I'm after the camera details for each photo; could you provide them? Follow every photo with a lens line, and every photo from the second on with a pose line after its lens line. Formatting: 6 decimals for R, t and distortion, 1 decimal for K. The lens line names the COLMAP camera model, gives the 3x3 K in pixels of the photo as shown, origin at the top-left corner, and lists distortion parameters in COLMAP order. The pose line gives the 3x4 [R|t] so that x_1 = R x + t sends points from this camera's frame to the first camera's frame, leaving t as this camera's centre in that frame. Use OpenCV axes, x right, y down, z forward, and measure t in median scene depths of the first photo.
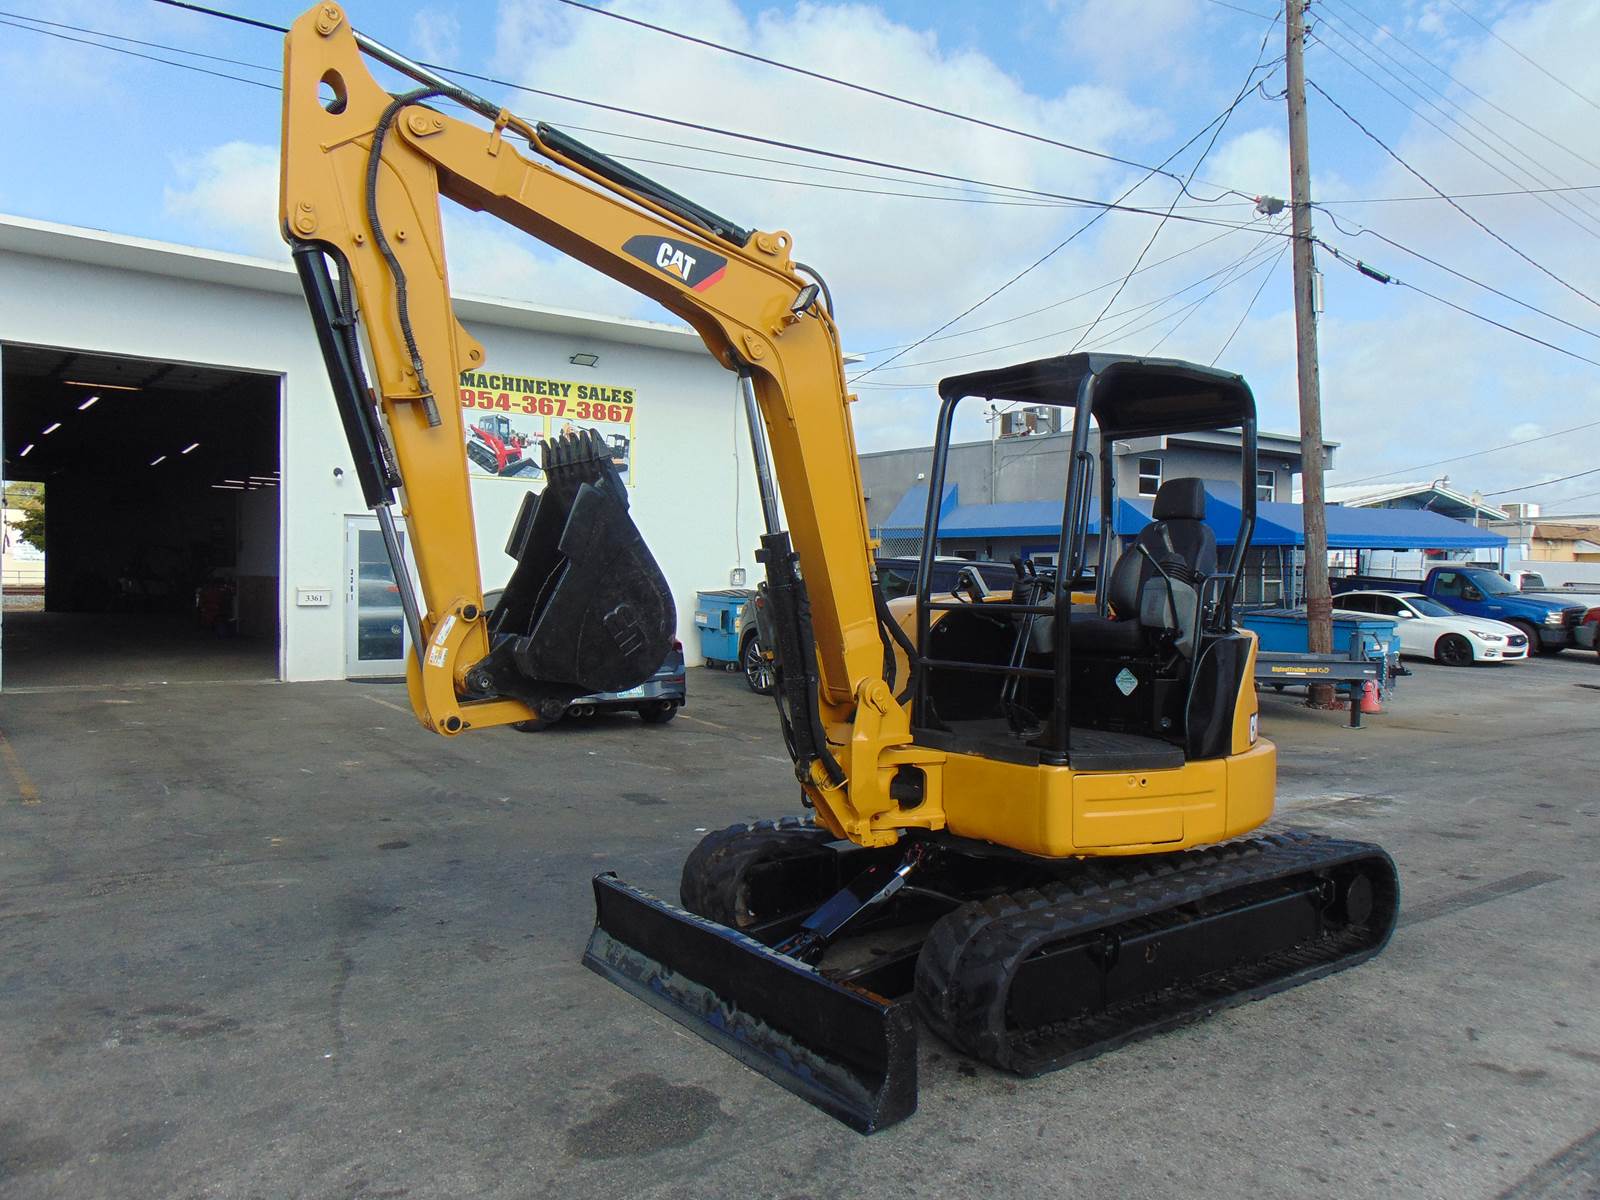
lens RADIAL K [[1191.4, 0, 808.4], [0, 1191.4, 602.6], [0, 0, 1]] dist [-0.003700, 0.031663]
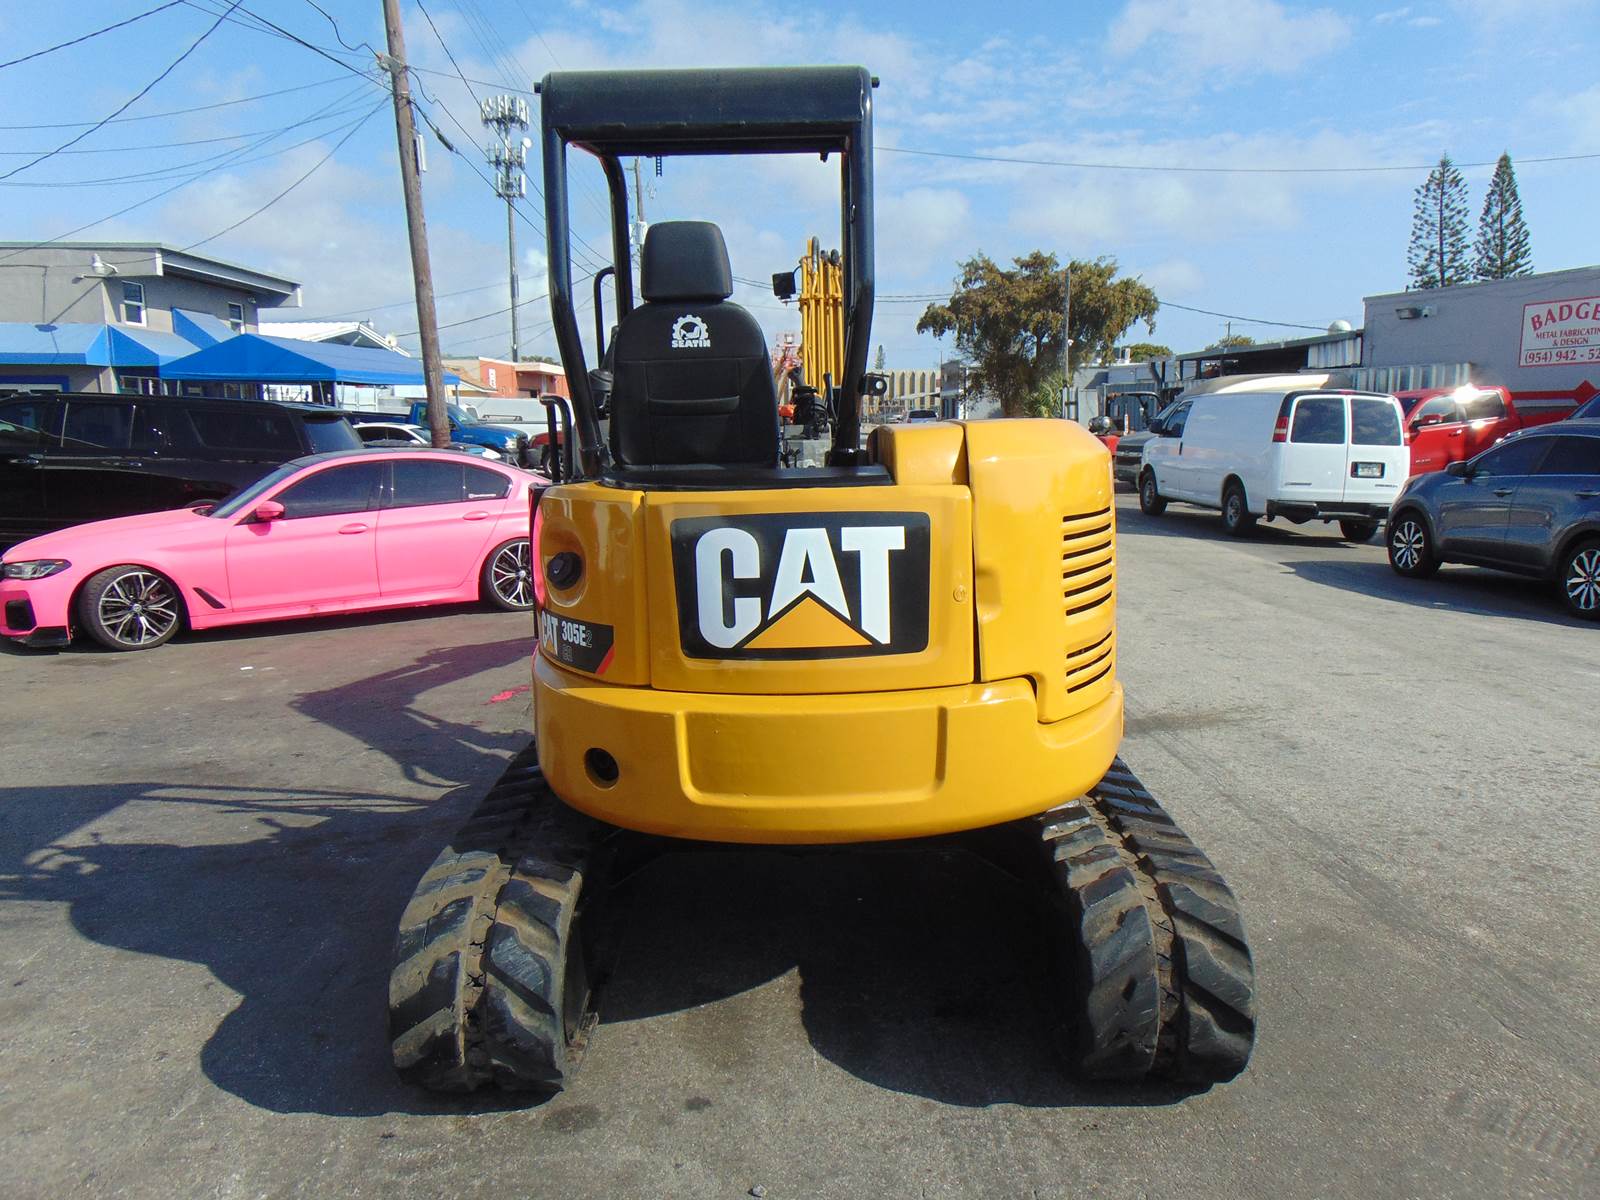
lens RADIAL K [[1192.2, 0, 806.9], [0, 1192.2, 601.9], [0, 0, 1]] dist [-0.008329, 0.040508]
pose [[0.590428, -0.136210, 0.795513, -0.883645], [0.027531, 0.988481, 0.148817, -0.000507], [-0.806620, -0.065965, 0.587377, 0.068076]]
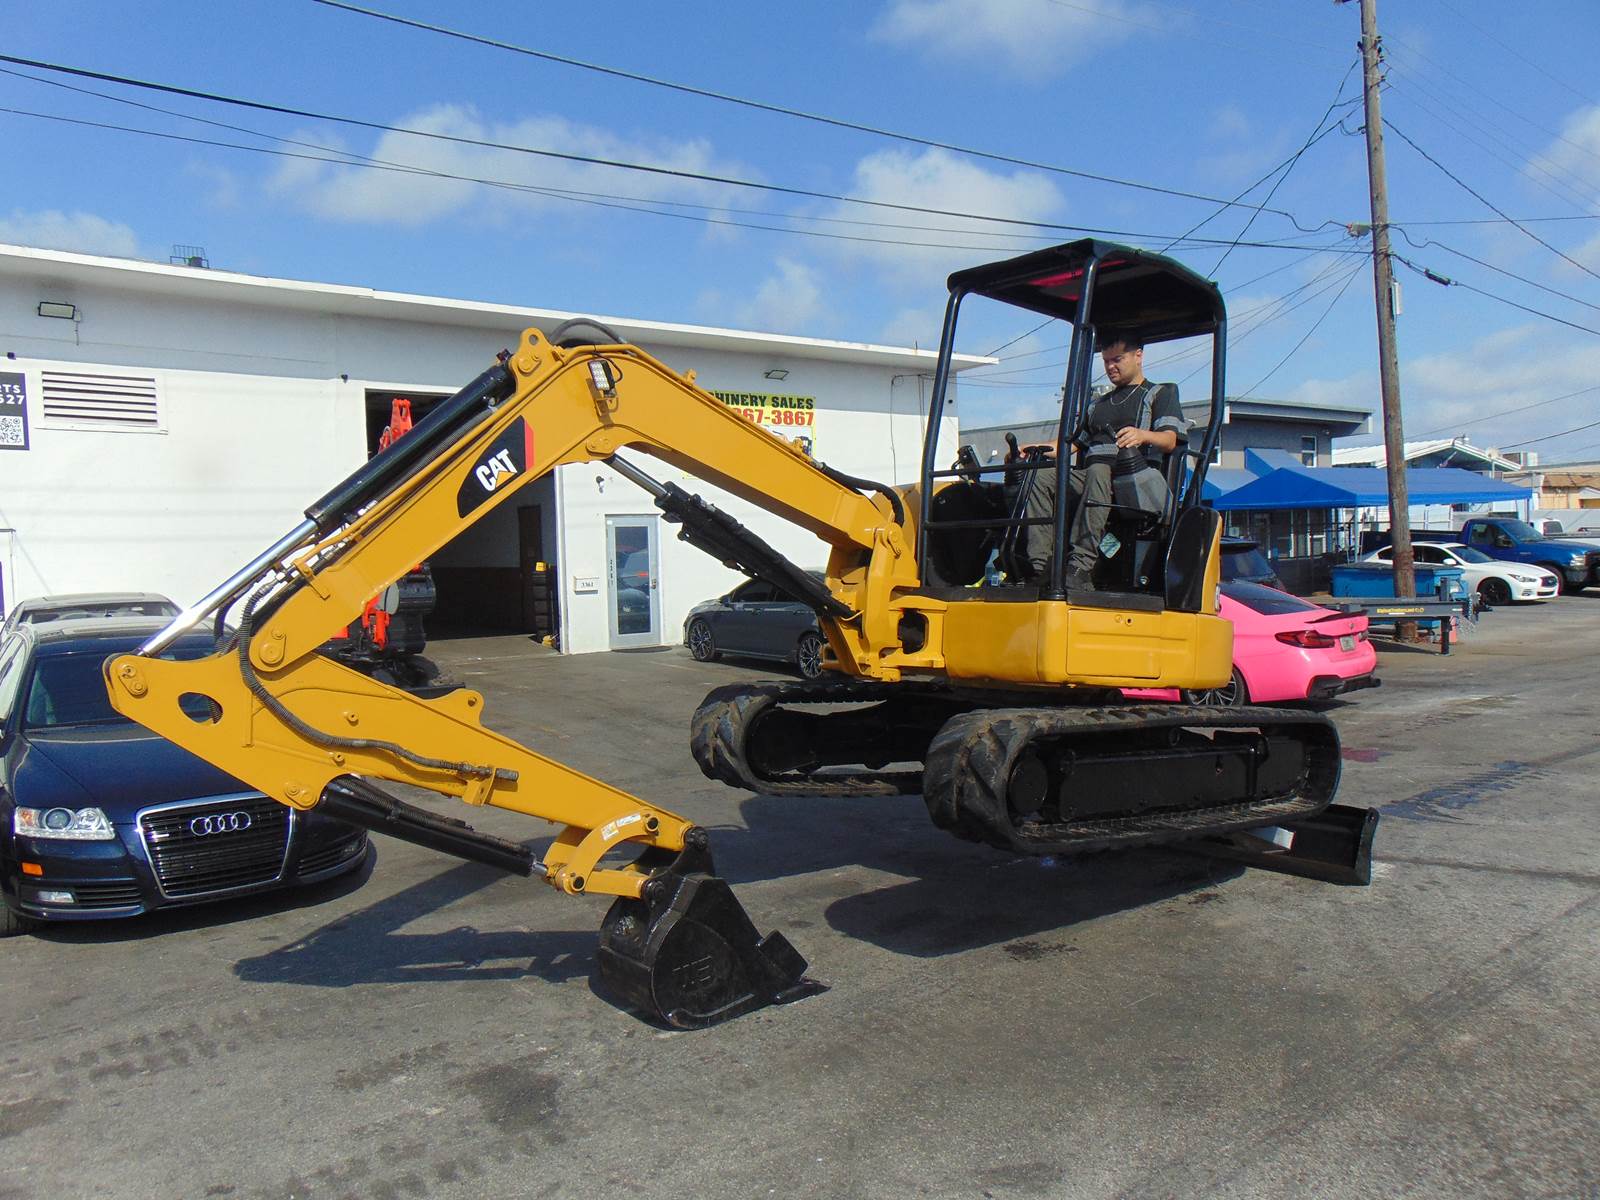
lens RADIAL K [[1202.3, 0, 803.7], [0, 1202.3, 607.6], [0, 0, 1]] dist [-0.024094, 0.059479]
pose [[0.999167, -0.039697, 0.009413, -0.563307], [0.039408, 0.998797, 0.029198, -0.019773], [-0.010561, -0.028803, 0.999529, -0.622400]]
